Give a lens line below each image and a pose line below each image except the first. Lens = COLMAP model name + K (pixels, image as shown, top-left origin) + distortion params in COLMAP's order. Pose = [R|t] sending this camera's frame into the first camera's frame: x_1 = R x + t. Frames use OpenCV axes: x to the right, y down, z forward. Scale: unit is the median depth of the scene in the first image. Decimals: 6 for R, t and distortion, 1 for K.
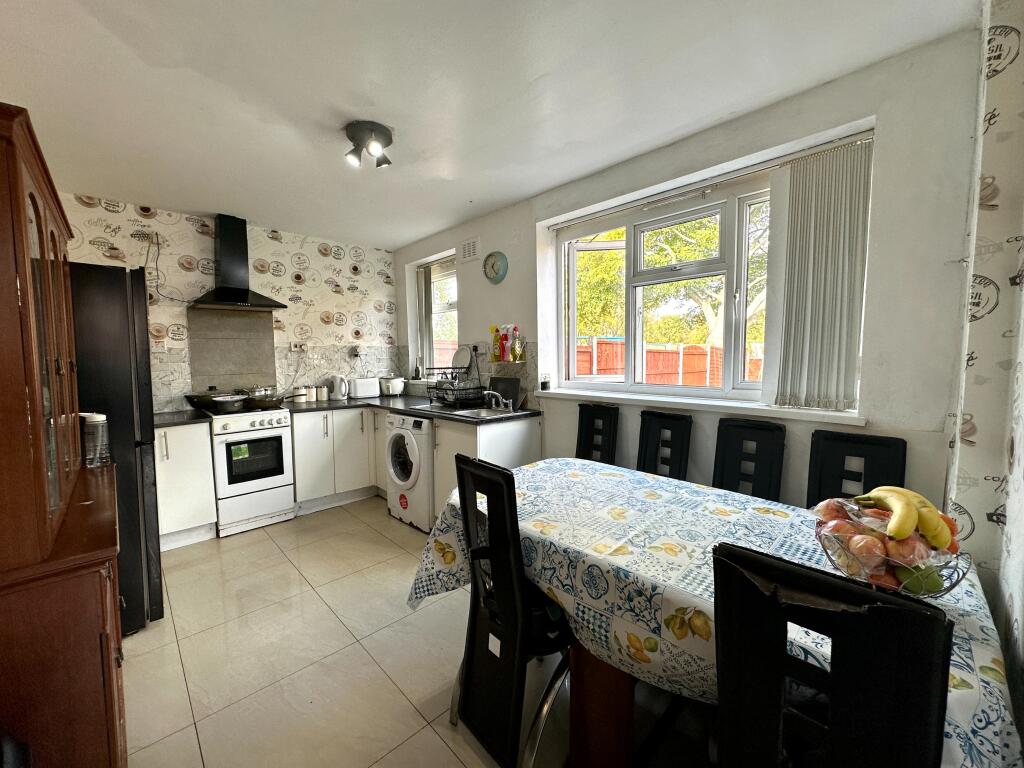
lens RADIAL K [[412.3, 0, 509.9], [0, 412.3, 386.7], [0, 0, 1]] dist [-0.000495, 0.000496]
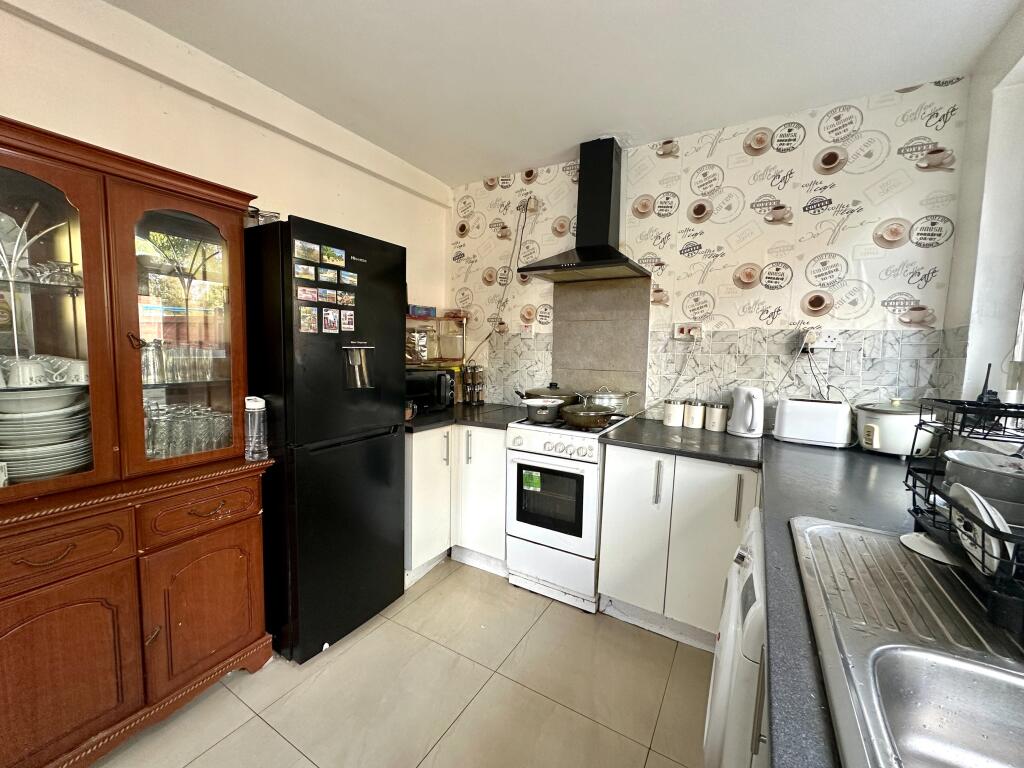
lens RADIAL K [[412.3, 0, 515.0], [0, 412.3, 381.5], [0, 0, 1]] dist [-0.000495, 0.000496]
pose [[0.269001, 0.104470, -0.957457, -0.010554], [-0.102646, 0.991548, 0.079351, -0.048906], [0.957655, 0.076934, 0.277451, 0.617641]]
